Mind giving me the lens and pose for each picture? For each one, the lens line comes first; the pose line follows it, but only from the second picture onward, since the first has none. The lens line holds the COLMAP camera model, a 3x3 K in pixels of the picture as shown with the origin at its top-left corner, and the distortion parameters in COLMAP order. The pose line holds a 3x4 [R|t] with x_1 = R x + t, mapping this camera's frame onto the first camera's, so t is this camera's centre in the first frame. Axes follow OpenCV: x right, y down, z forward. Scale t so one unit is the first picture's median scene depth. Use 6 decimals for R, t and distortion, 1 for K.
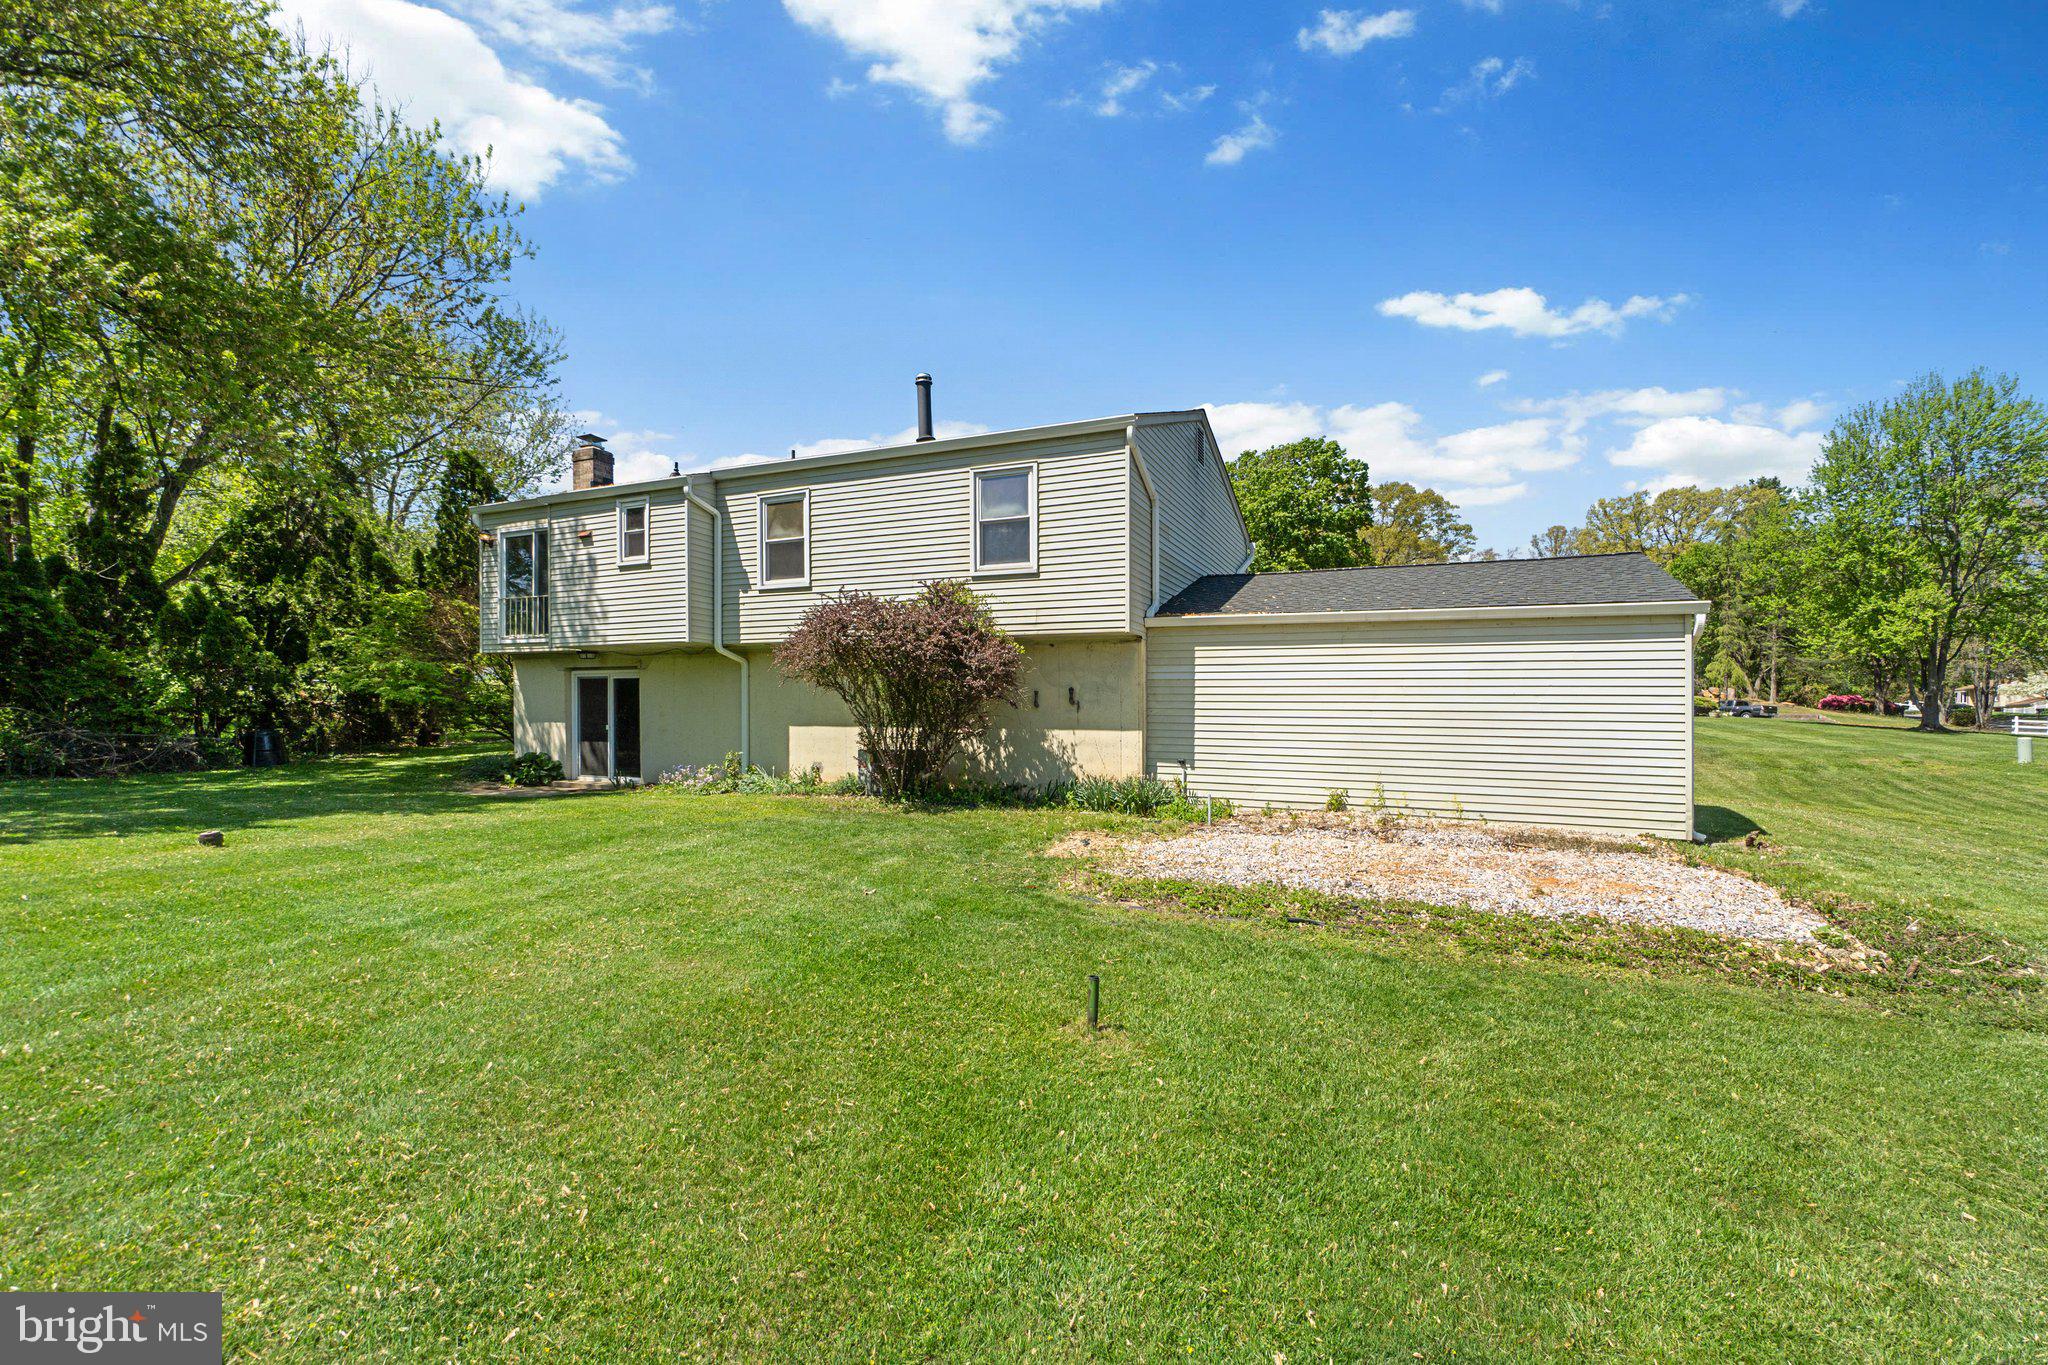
lens RADIAL K [[886.1, 0, 1024.0], [0, 886.1, 682.5], [0, 0, 1]] dist [0.000090, -0.000088]
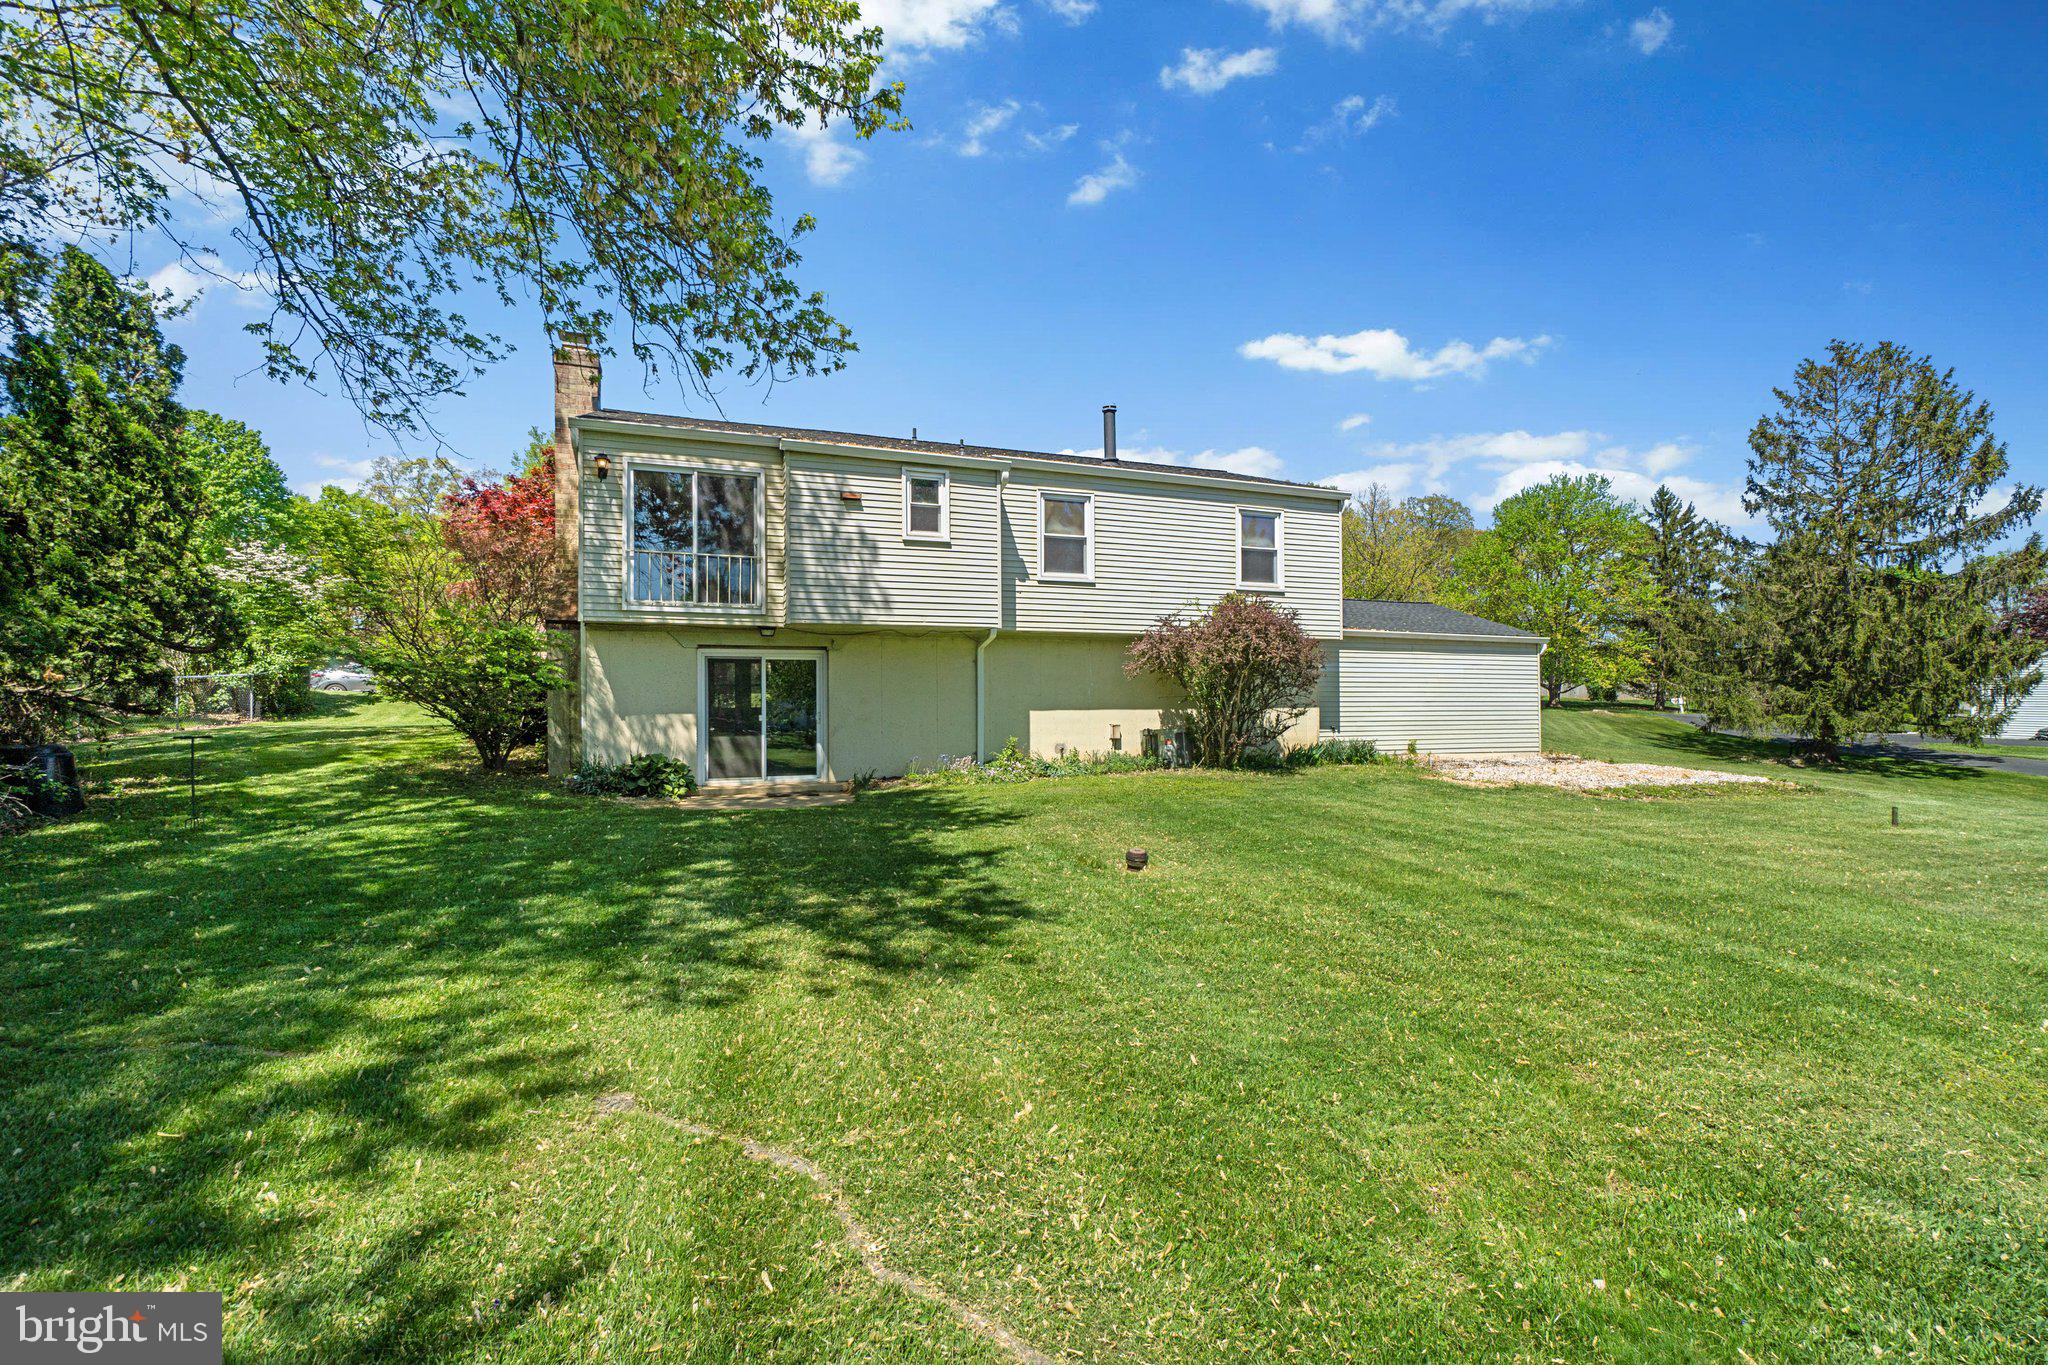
lens RADIAL K [[886.1, 0, 1024.0], [0, 886.1, 682.5], [0, 0, 1]] dist [0.000090, -0.000088]
pose [[0.708177, 0.002517, 0.706030, -1.043061], [-0.014939, 0.999823, 0.011420, 0.003873], [-0.705877, -0.018635, 0.708090, 0.269855]]
